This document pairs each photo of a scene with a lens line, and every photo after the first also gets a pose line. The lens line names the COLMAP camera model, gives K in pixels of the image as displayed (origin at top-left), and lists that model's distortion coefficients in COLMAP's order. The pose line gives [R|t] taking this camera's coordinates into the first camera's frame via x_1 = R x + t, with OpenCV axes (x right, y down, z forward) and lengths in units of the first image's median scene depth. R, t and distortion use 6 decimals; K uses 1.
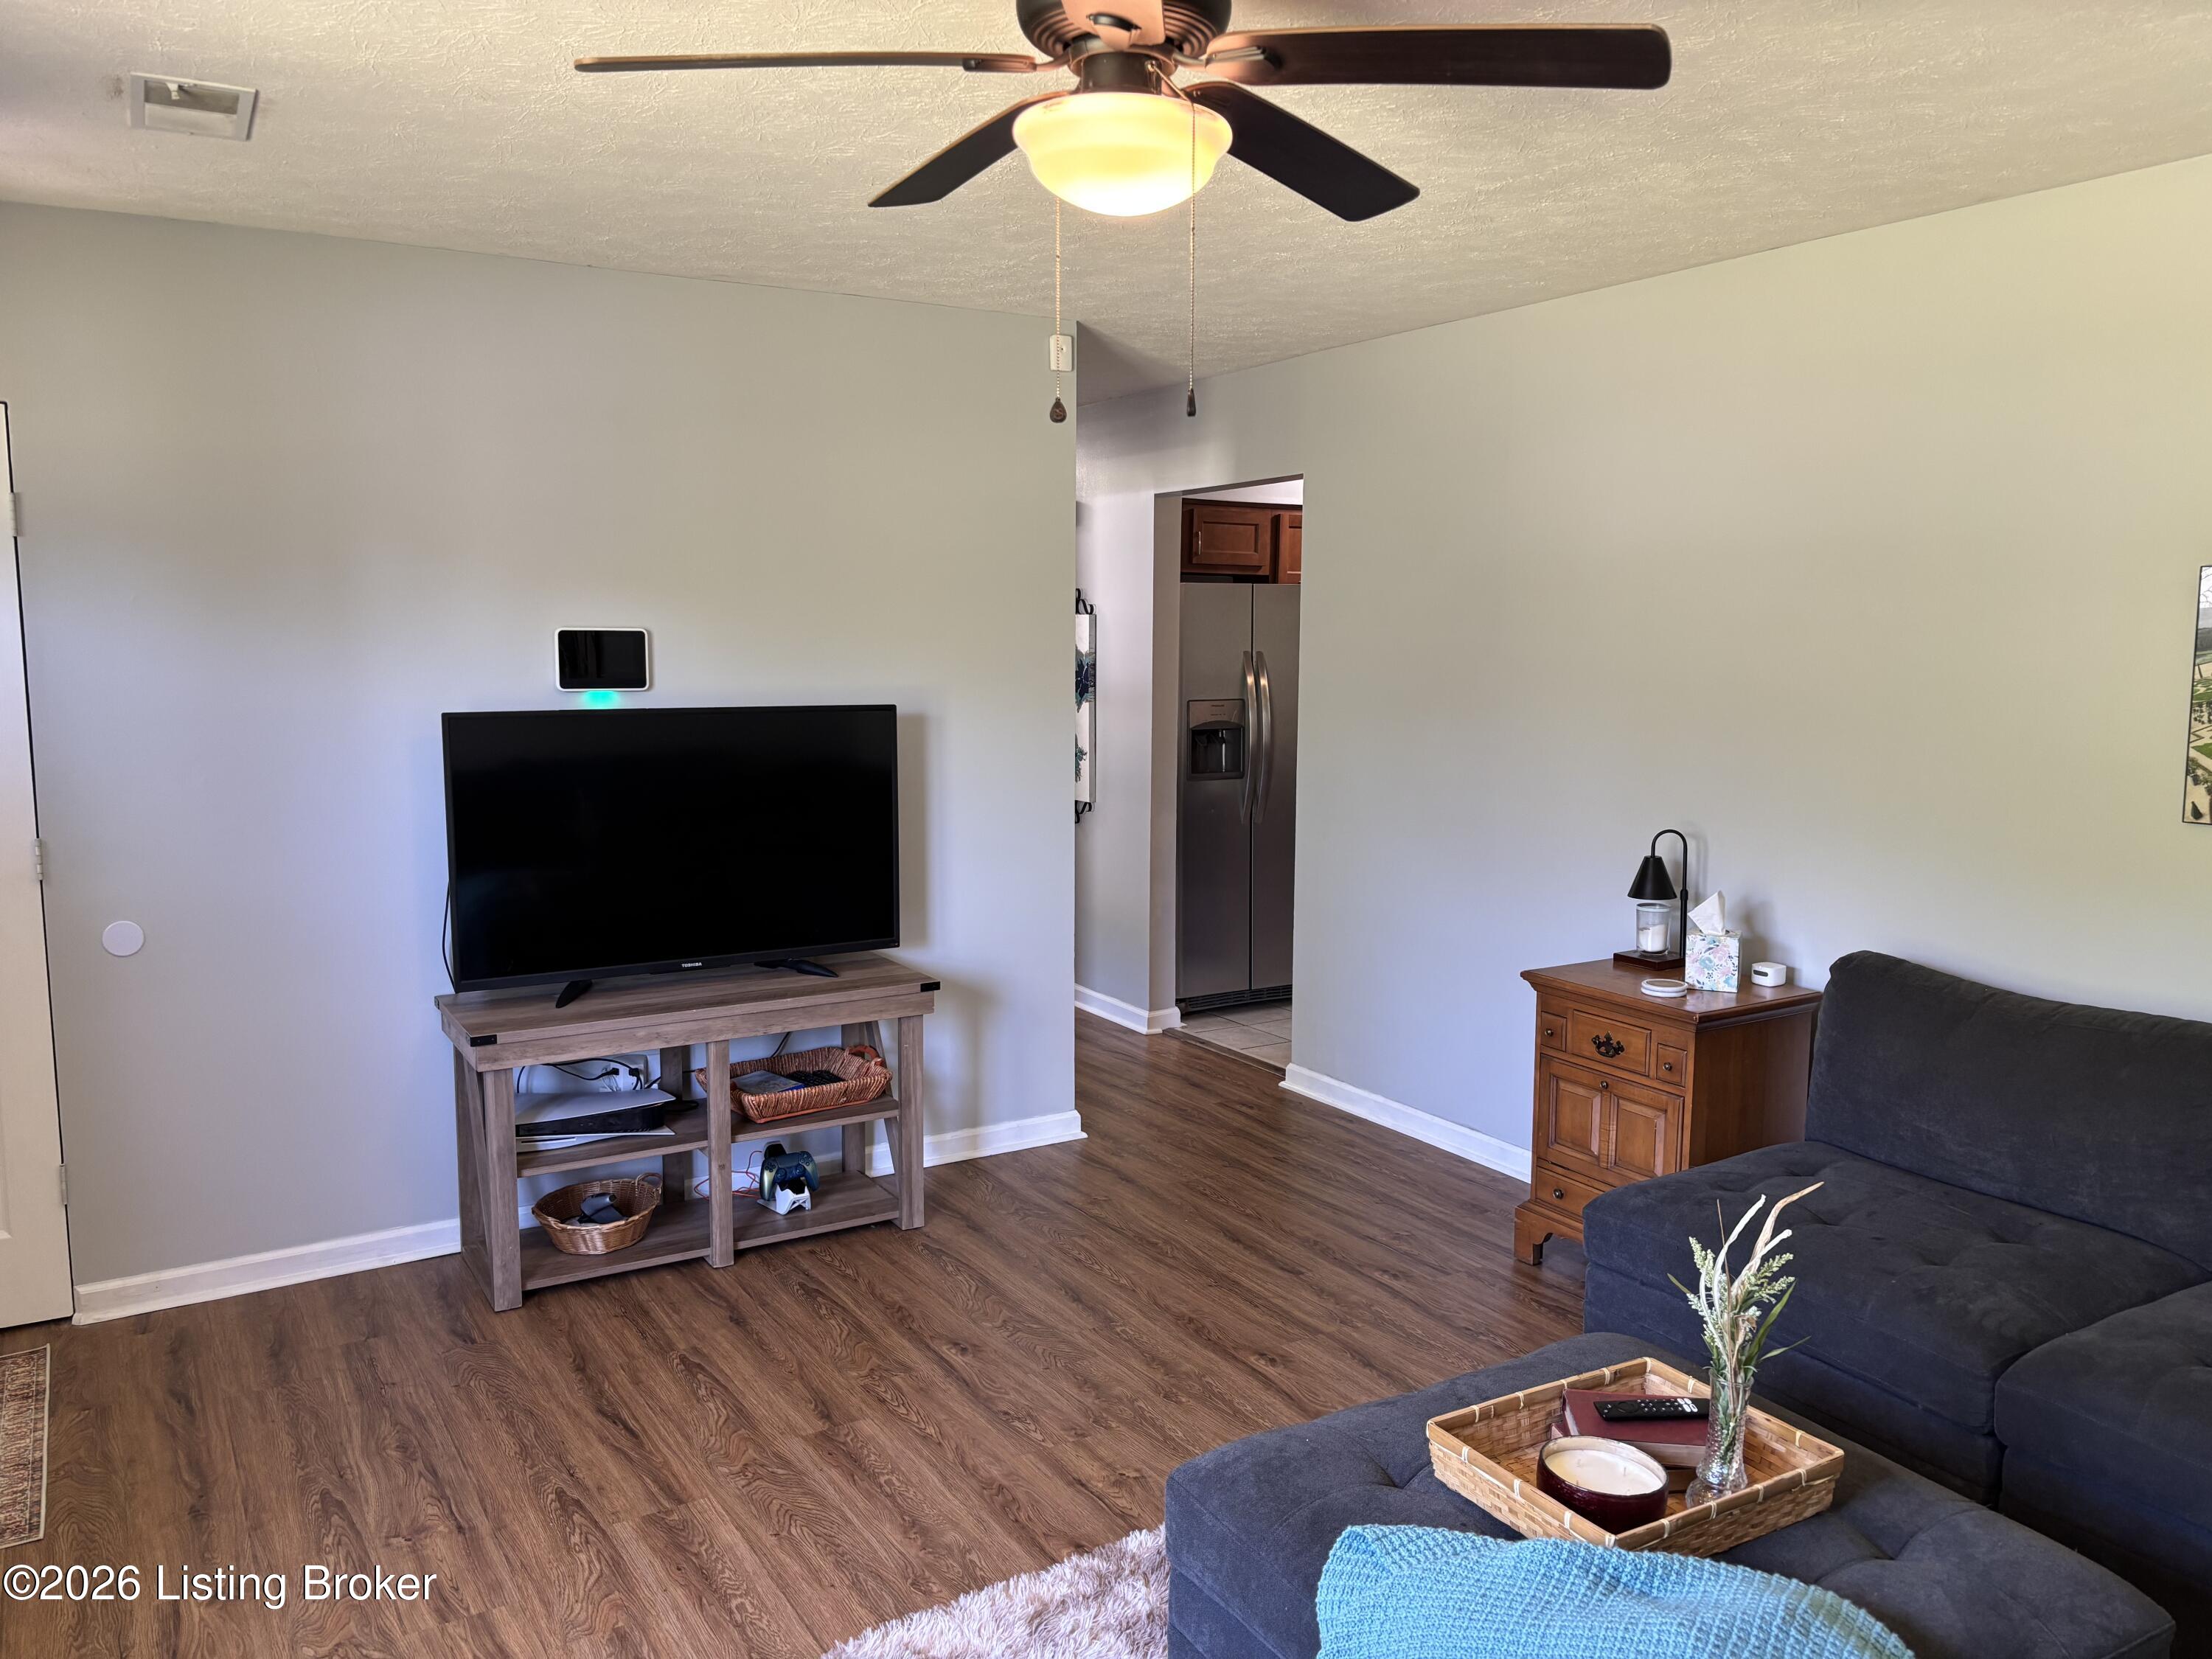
lens RADIAL K [[1679.8, 0, 1104.0], [0, 1679.8, 822.4], [0, 0, 1]] dist [0.024944, -0.011838]
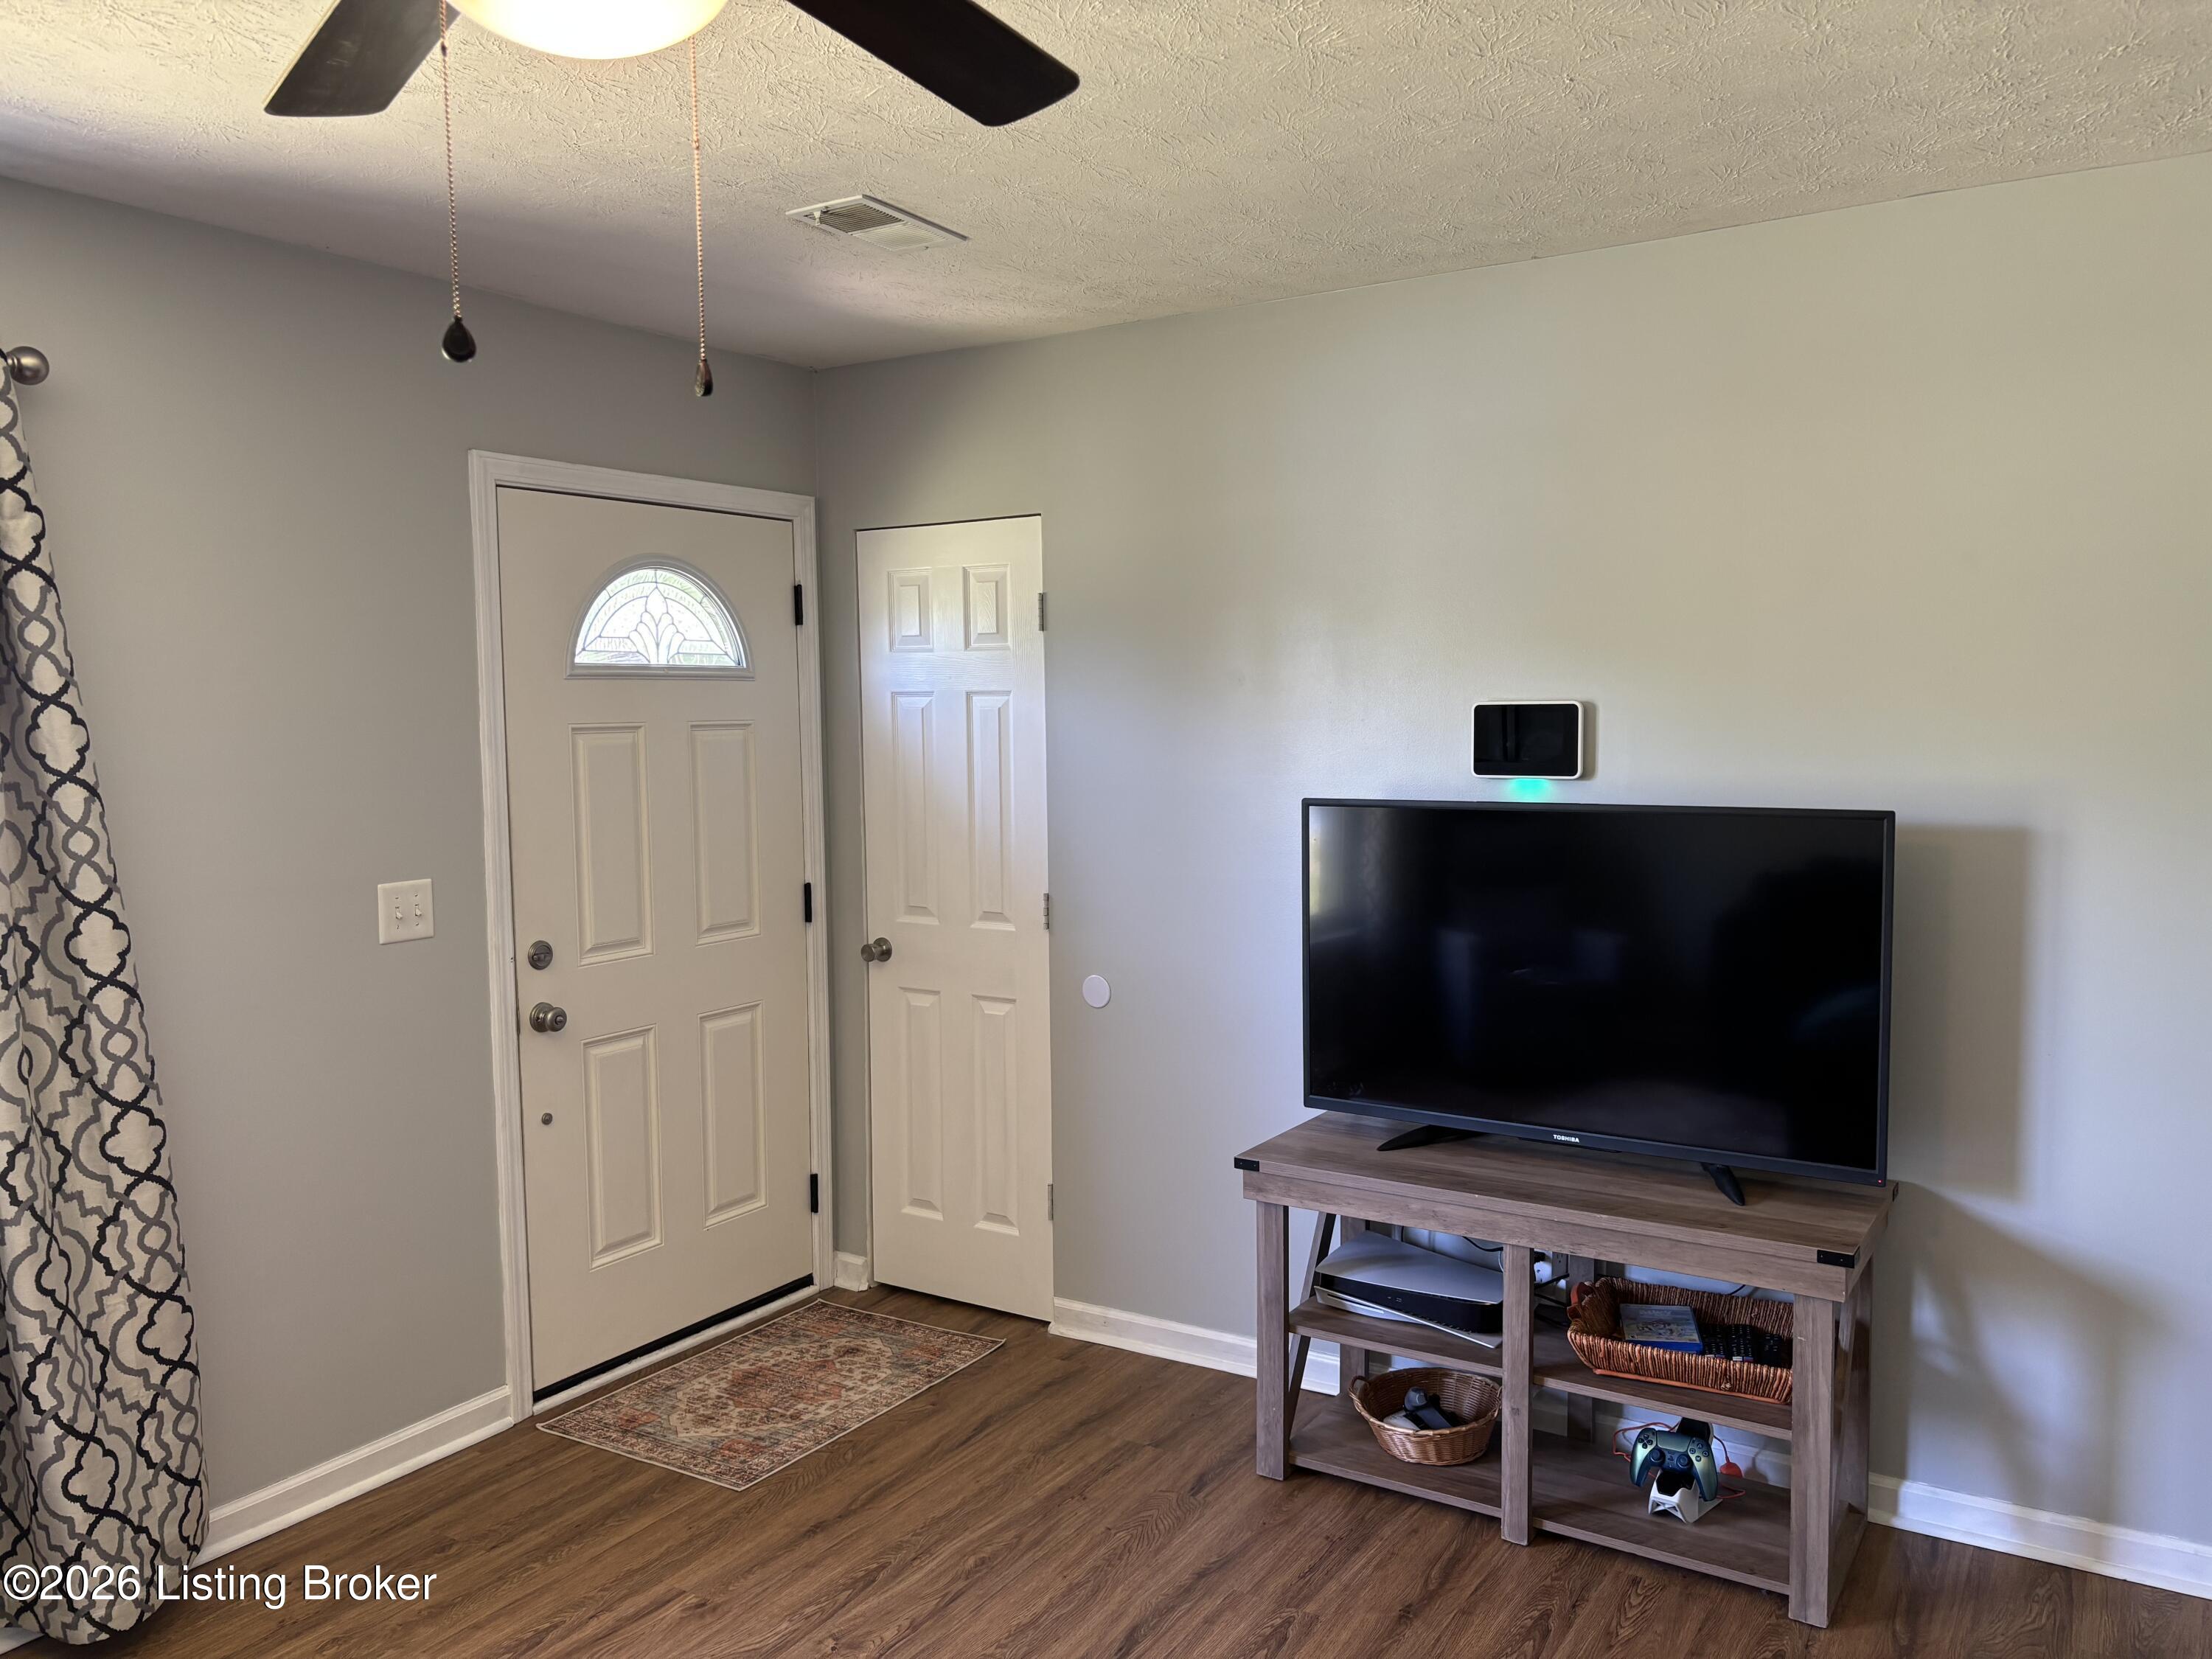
lens RADIAL K [[1679.8, 0, 1106.2], [0, 1679.8, 831.5], [0, 0, 1]] dist [0.024944, -0.011838]
pose [[0.456974, 0.062899, -0.887253, 0.346693], [-0.095843, 0.995171, 0.021186, -0.053184], [0.884302, 0.075355, 0.460795, 0.471177]]
